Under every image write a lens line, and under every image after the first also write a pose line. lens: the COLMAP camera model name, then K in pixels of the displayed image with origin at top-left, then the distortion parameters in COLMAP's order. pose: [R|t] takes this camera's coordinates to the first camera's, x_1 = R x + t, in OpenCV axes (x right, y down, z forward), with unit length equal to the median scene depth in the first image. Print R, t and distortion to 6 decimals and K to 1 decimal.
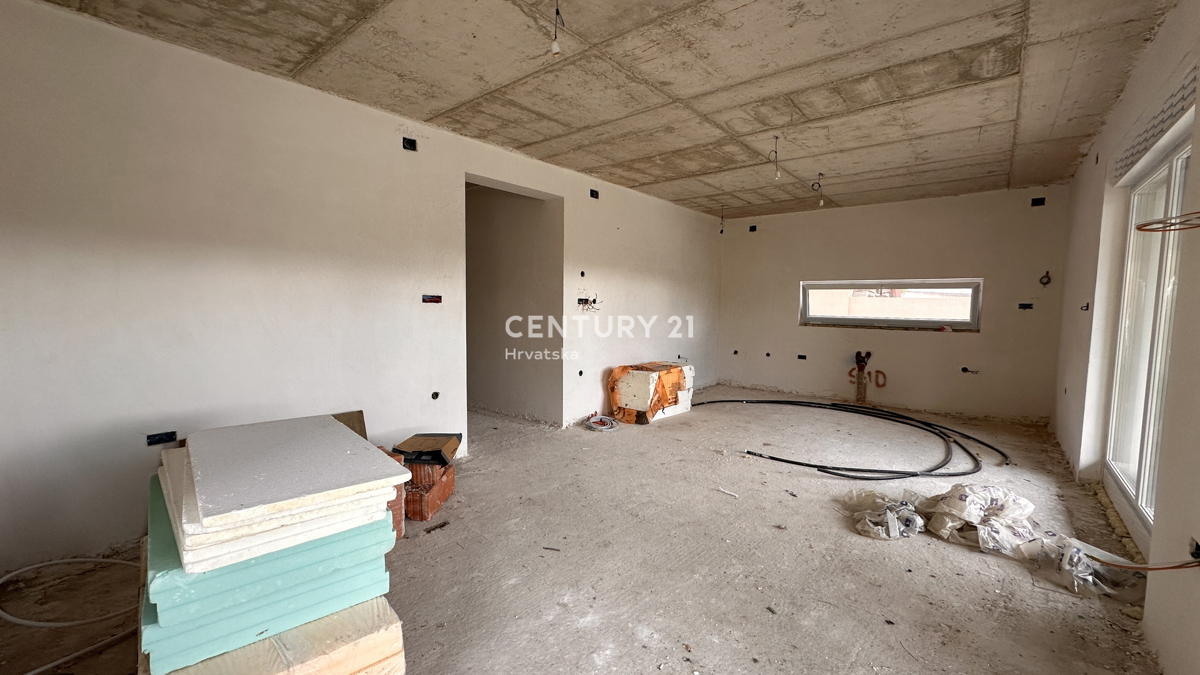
lens RADIAL K [[478.8, 0, 598.7], [0, 478.8, 339.1], [0, 0, 1]] dist [-0.004215, 0.000880]
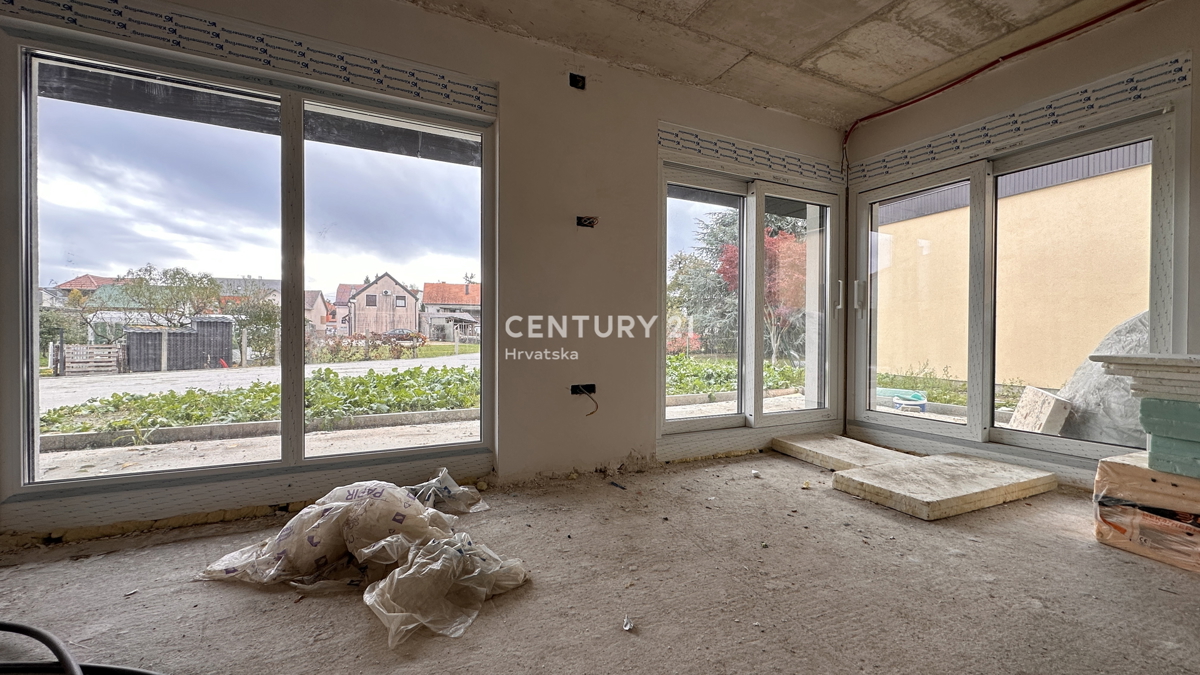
lens RADIAL K [[478.8, 0, 598.7], [0, 478.8, 339.1], [0, 0, 1]] dist [-0.004215, 0.000880]
pose [[-0.915515, -0.021657, 0.401700, 0.183115], [0.015045, 0.996008, 0.087986, 0.029681], [-0.402002, 0.086596, -0.911535, 1.286881]]
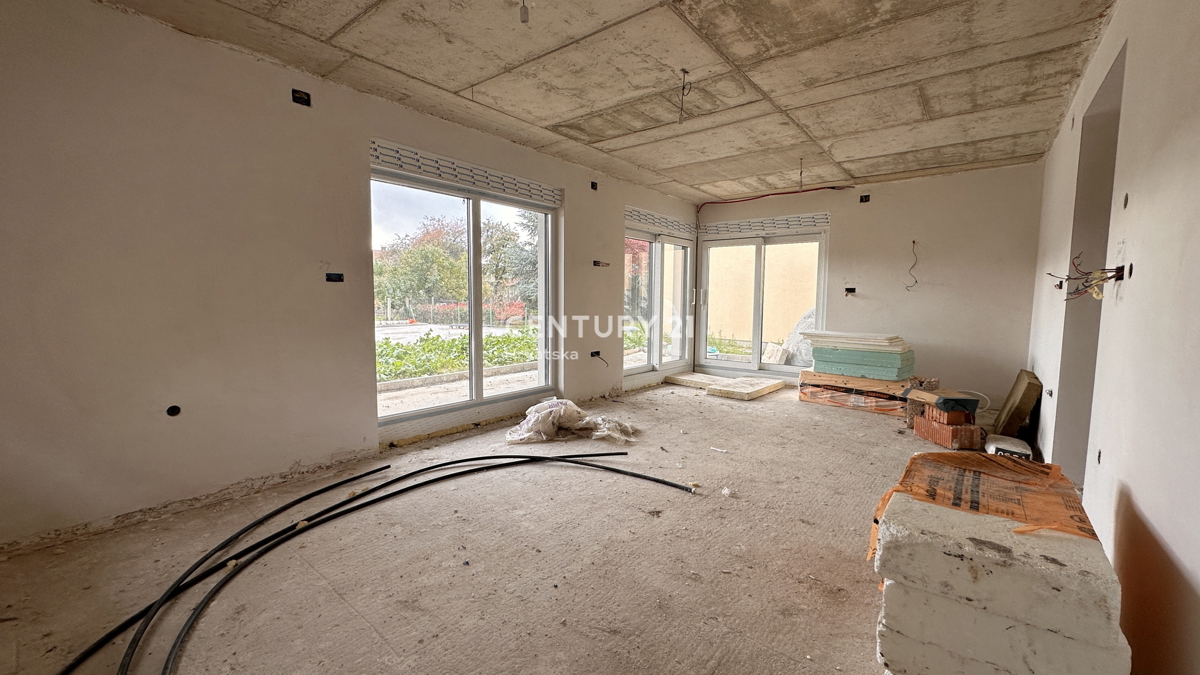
lens RADIAL K [[478.8, 0, 598.7], [0, 478.8, 339.1], [0, 0, 1]] dist [-0.004215, 0.000880]
pose [[-0.999554, -0.018228, -0.023654, 0.609962], [-0.021827, 0.986527, 0.162133, -0.124731], [0.020380, 0.162577, -0.986485, 2.154144]]
